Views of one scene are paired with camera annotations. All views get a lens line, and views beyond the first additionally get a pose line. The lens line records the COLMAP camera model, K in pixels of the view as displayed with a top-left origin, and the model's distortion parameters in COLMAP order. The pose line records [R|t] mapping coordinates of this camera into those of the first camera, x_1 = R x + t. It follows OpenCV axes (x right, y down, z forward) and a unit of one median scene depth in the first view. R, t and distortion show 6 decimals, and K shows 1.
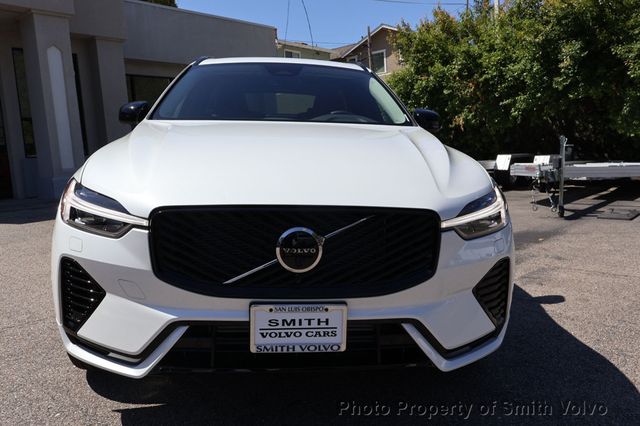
lens RADIAL K [[538.9, 0, 320.0], [0, 538.9, 213.0], [0, 0, 1]] dist [-0.006651, 0.009826]
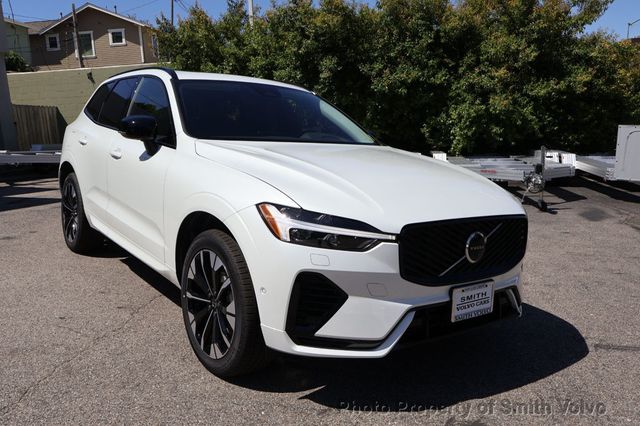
lens RADIAL K [[538.9, 0, 320.0], [0, 538.9, 213.0], [0, 0, 1]] dist [-0.006651, 0.009826]
pose [[0.849969, -0.056437, 0.523801, -1.139799], [0.044661, 0.998385, 0.035101, -0.094752], [-0.524936, -0.006441, 0.851117, -0.029793]]
